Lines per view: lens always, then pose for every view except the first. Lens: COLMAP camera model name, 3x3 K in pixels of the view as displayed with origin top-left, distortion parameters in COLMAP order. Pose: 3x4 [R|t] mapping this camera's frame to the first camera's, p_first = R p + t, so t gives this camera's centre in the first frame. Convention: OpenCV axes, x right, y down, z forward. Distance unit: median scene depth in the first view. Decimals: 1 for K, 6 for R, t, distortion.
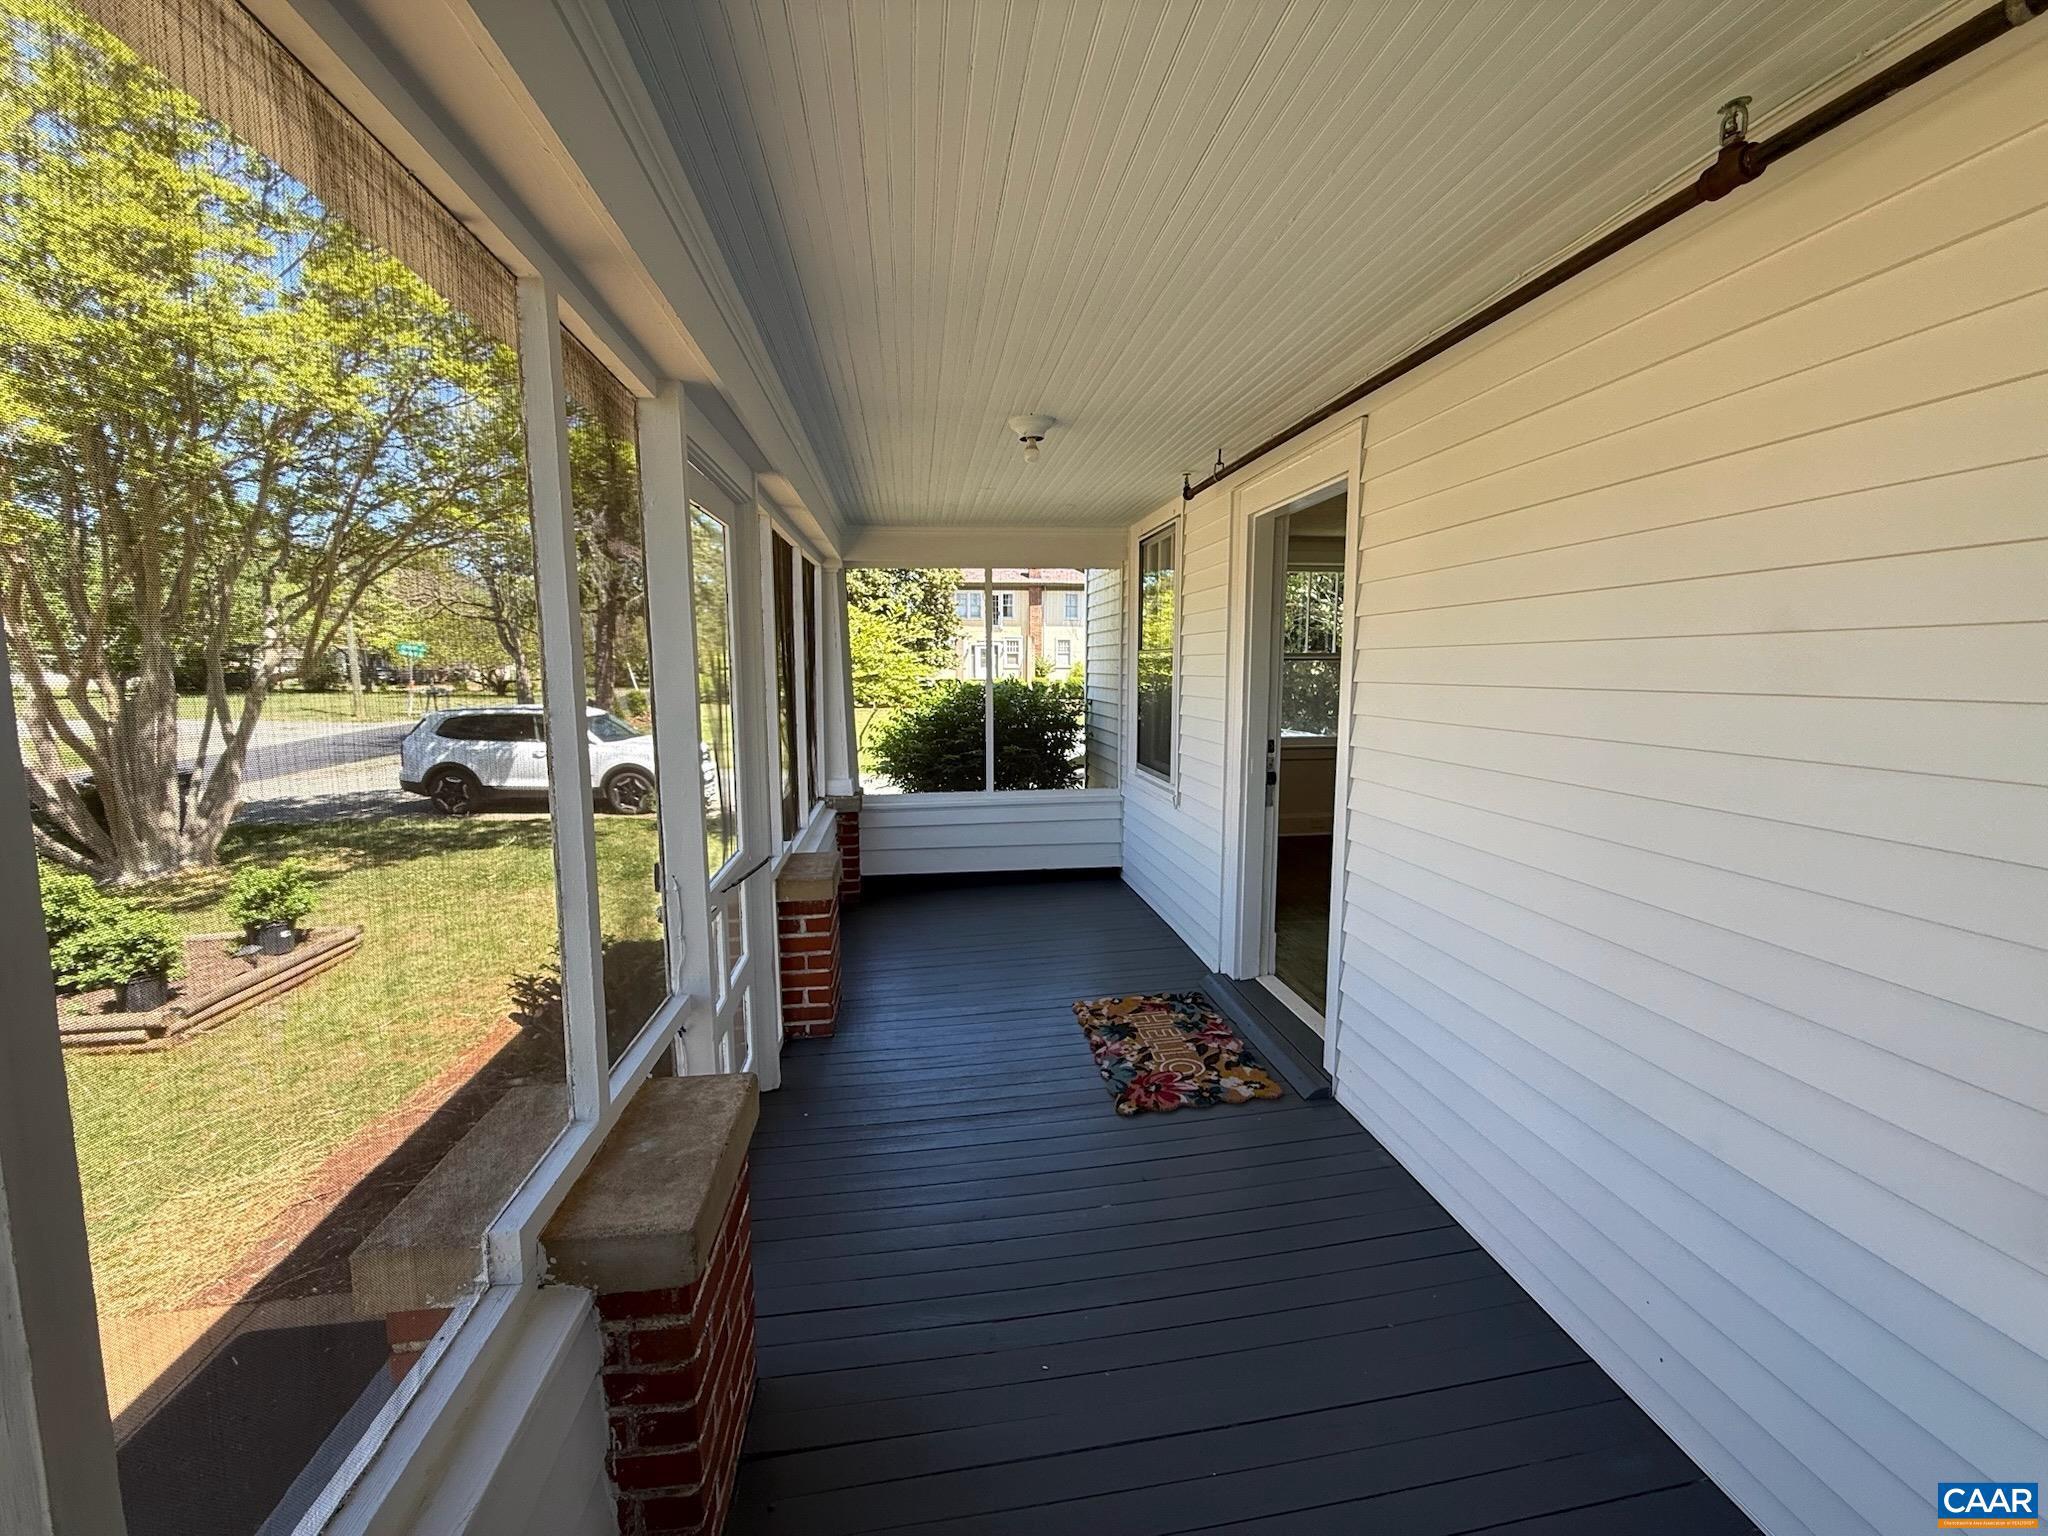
lens RADIAL K [[817.1, 0, 1021.2], [0, 817.1, 761.9], [0, 0, 1]] dist [0.000510, -0.000436]
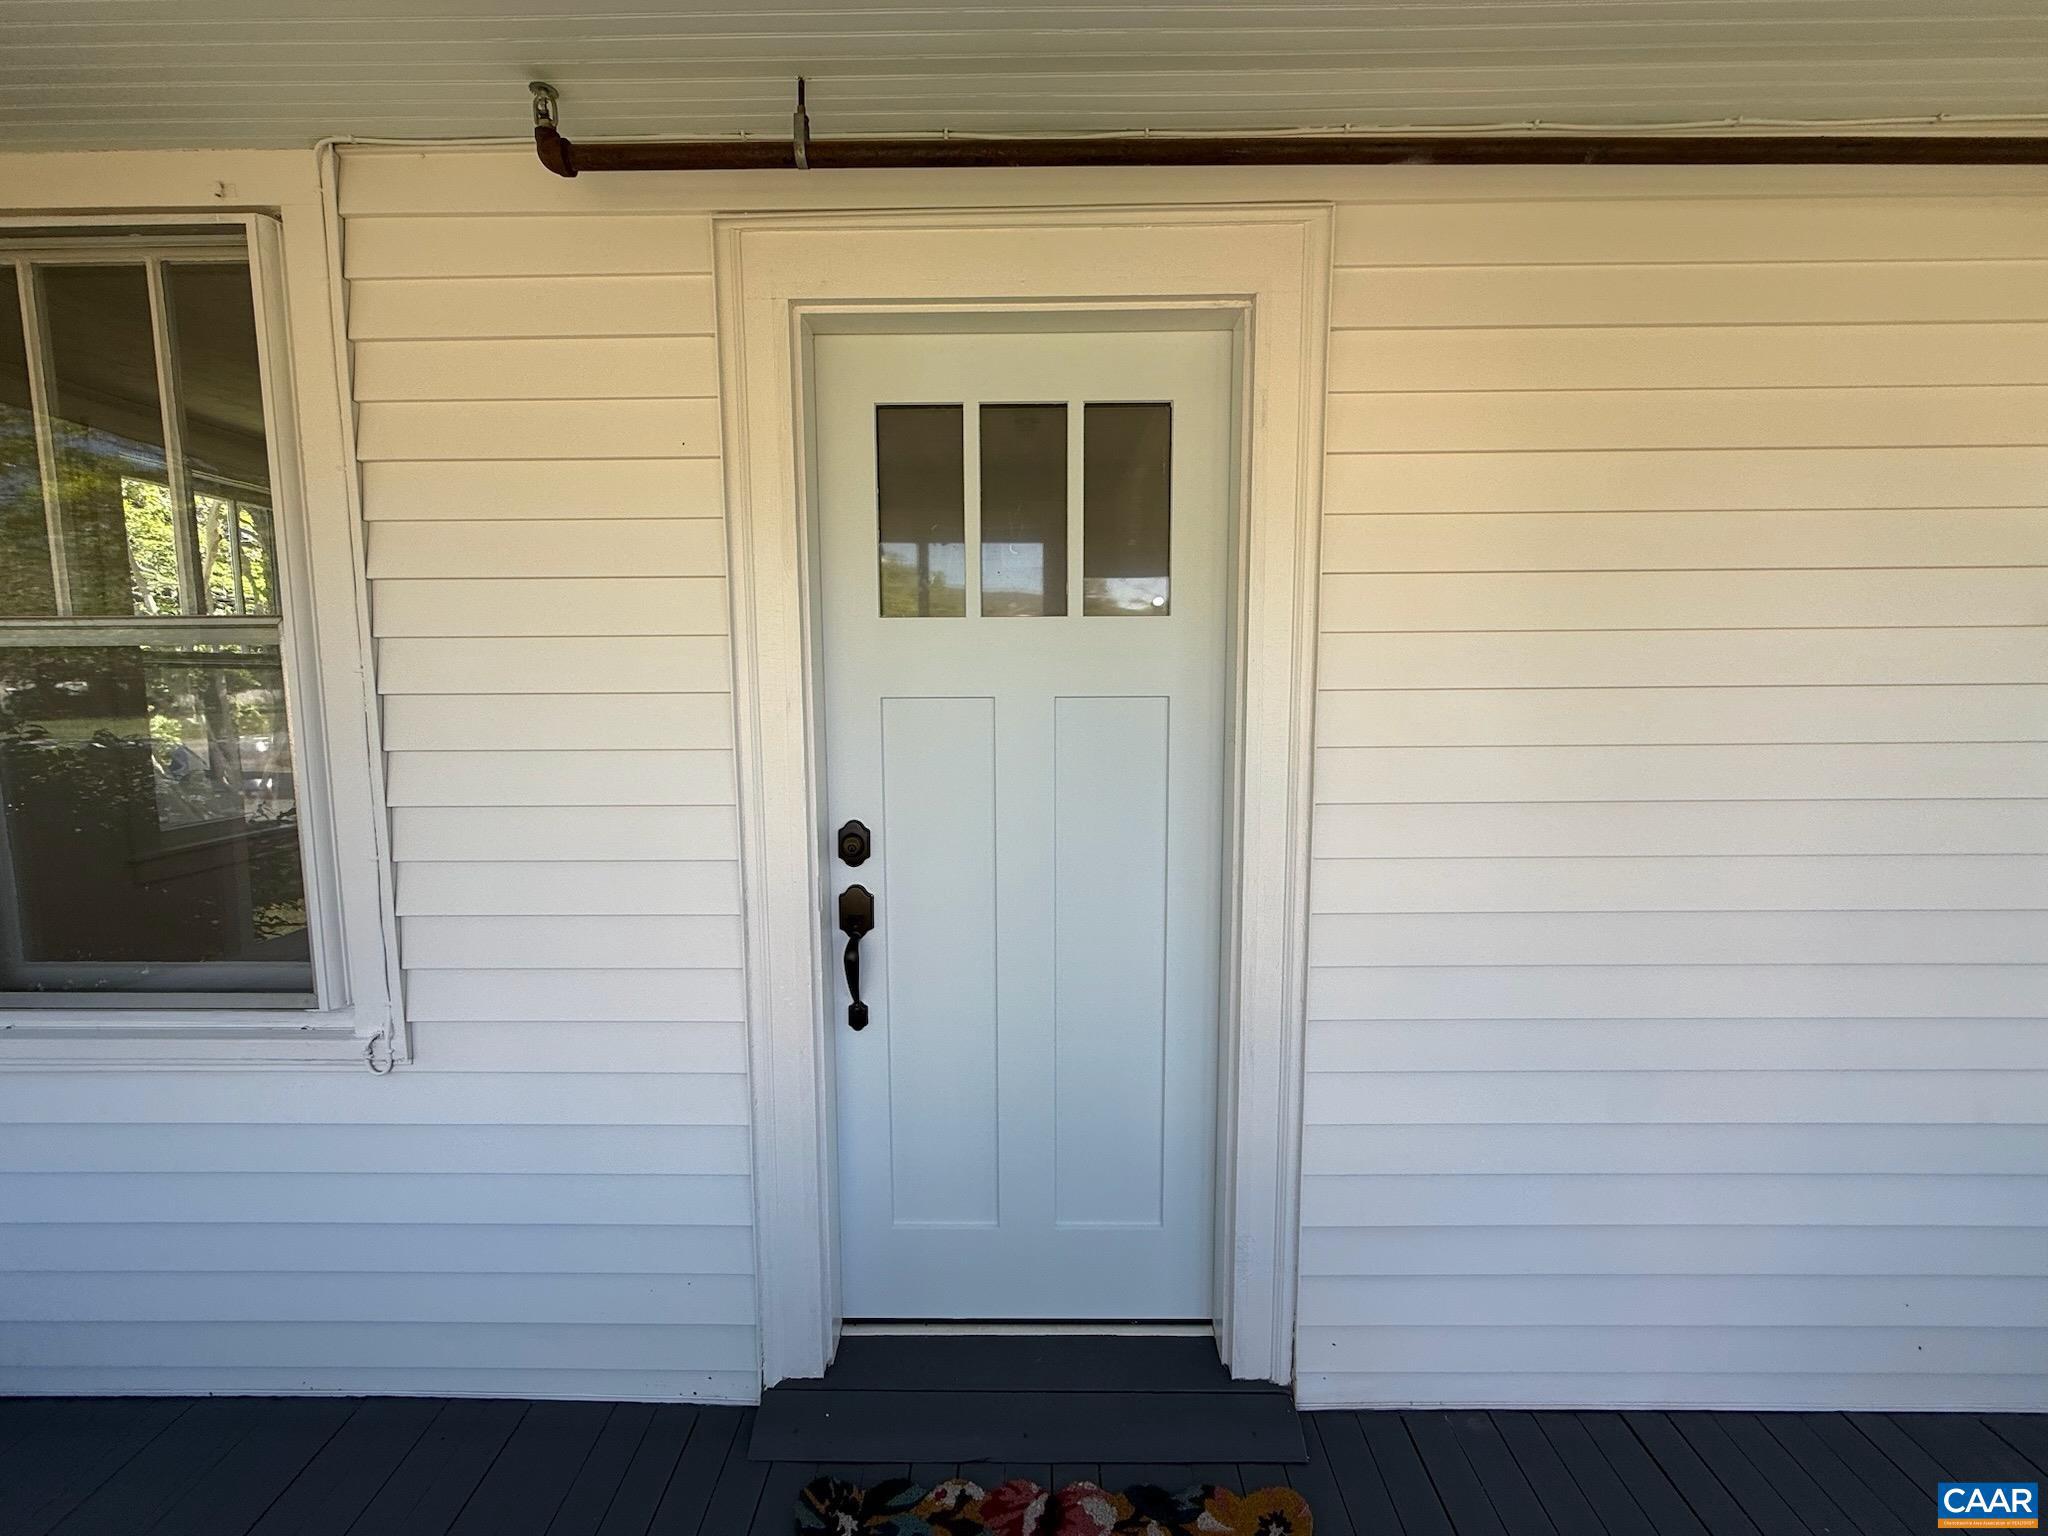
lens RADIAL K [[817.1, 0, 1021.2], [0, 817.1, 761.9], [0, 0, 1]] dist [0.000510, -0.000436]
pose [[0.152575, -0.110808, 0.982060, -0.123731], [0.130050, 0.987305, 0.091195, -0.091034], [-0.979698, 0.113802, 0.165048, 0.794952]]
